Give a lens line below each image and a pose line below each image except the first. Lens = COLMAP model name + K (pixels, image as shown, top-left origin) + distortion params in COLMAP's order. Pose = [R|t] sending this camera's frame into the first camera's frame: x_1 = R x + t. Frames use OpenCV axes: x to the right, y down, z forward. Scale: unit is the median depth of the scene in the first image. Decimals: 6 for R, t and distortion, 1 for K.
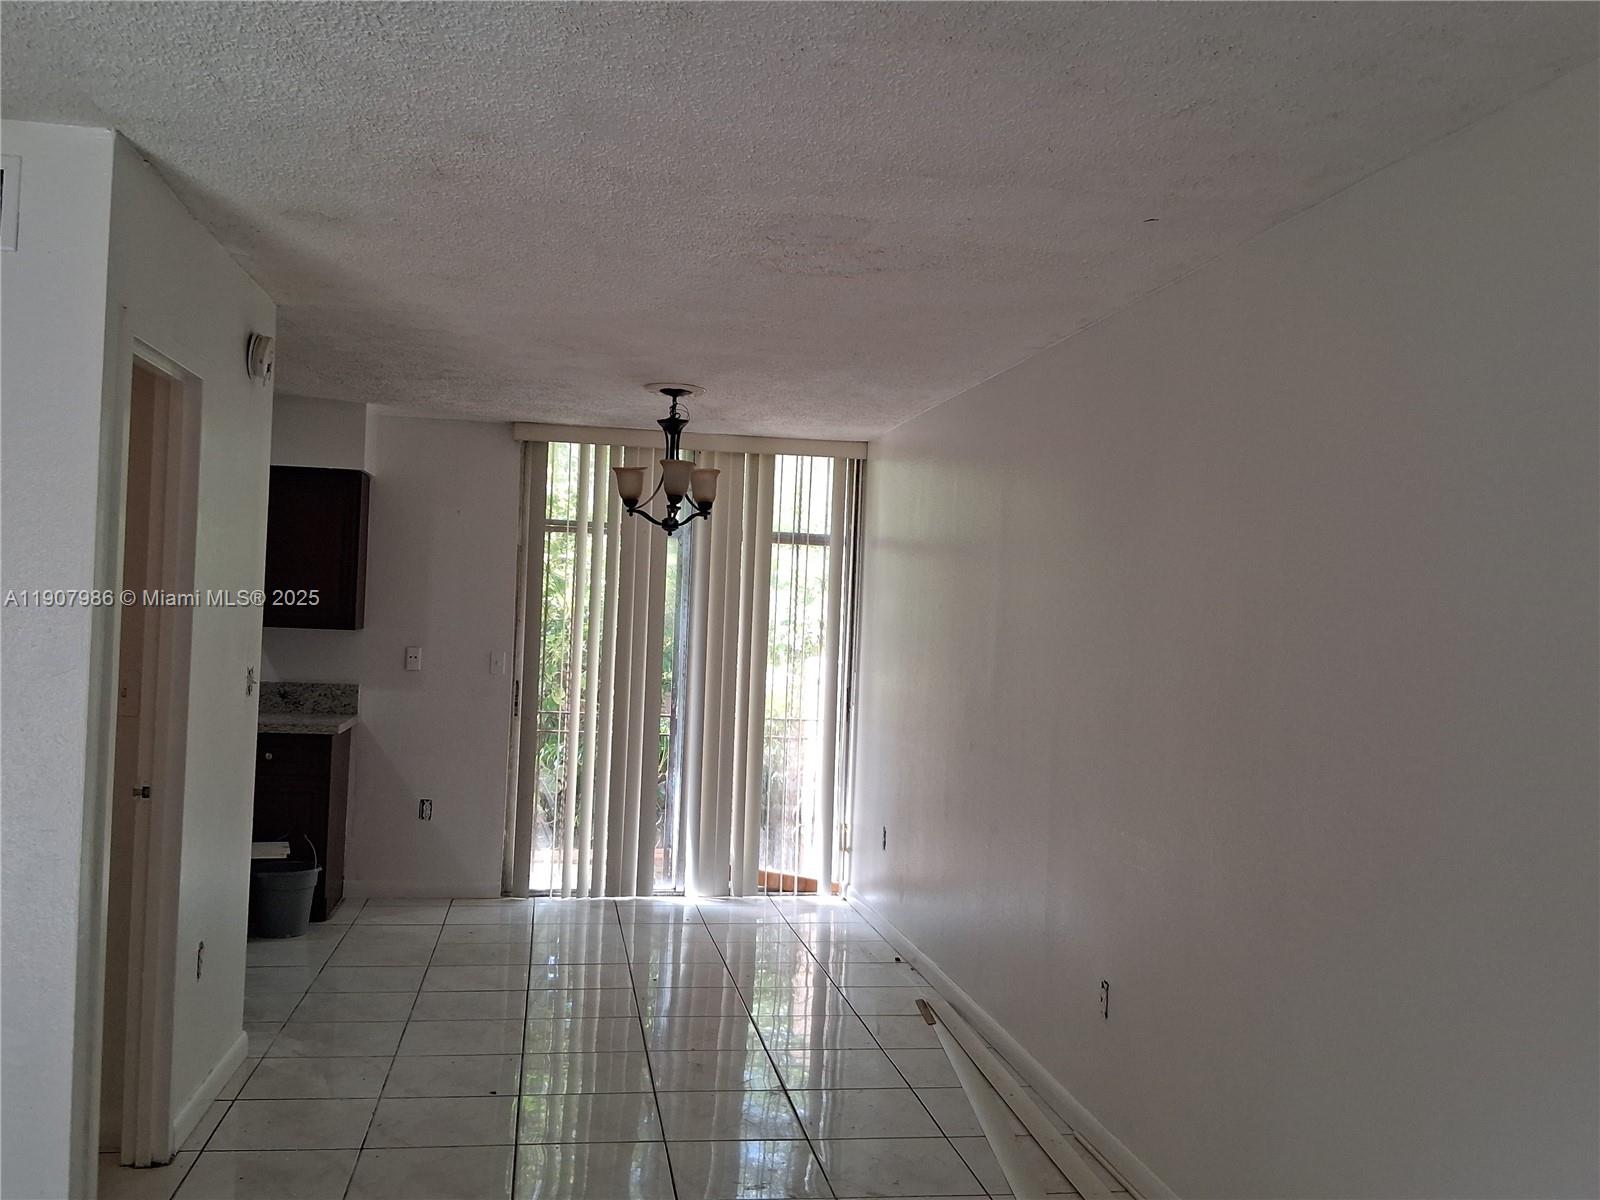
lens RADIAL K [[1414.7, 0, 811.1], [0, 1414.7, 605.3], [0, 0, 1]] dist [0.137450, -0.257587]
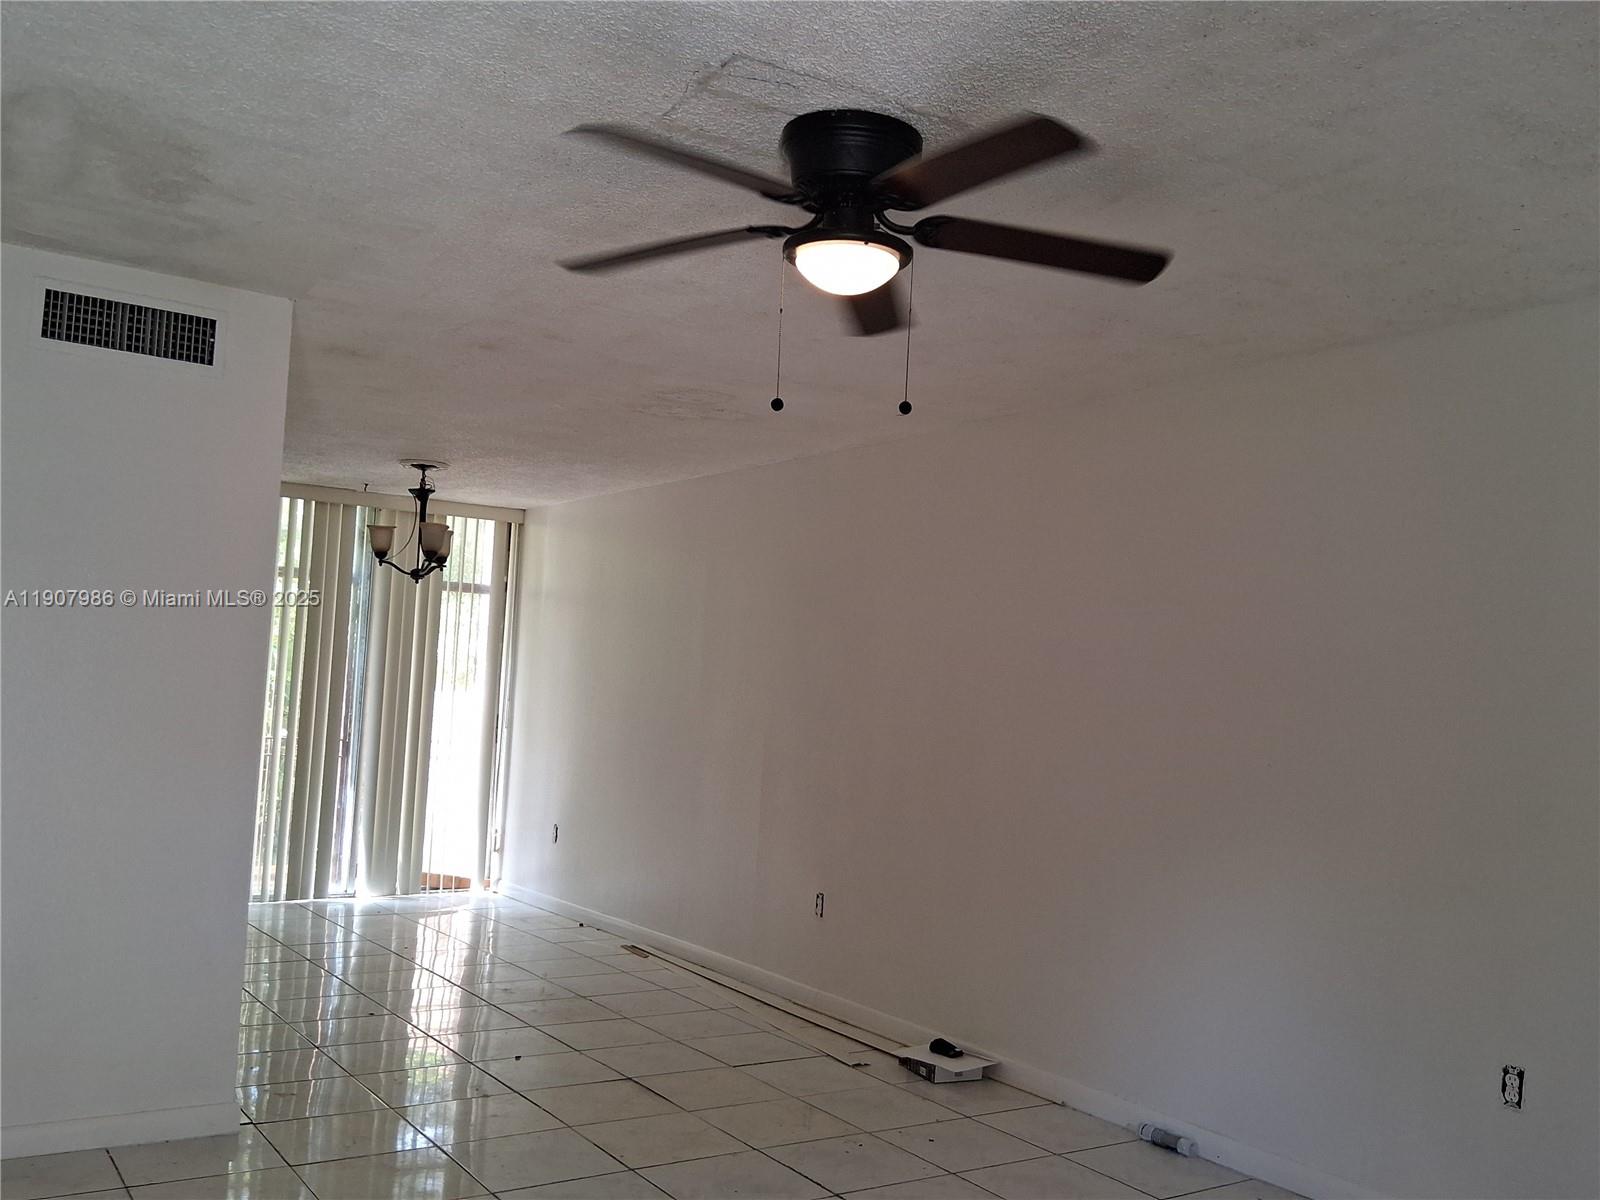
lens RADIAL K [[1411.8, 0, 812.8], [0, 1411.8, 604.3], [0, 0, 1]] dist [0.133665, -0.248650]
pose [[0.915157, 0.029785, 0.401996, -0.223881], [-0.015091, 0.999099, -0.039671, 0.009916], [-0.402815, 0.030239, 0.914782, -0.205412]]
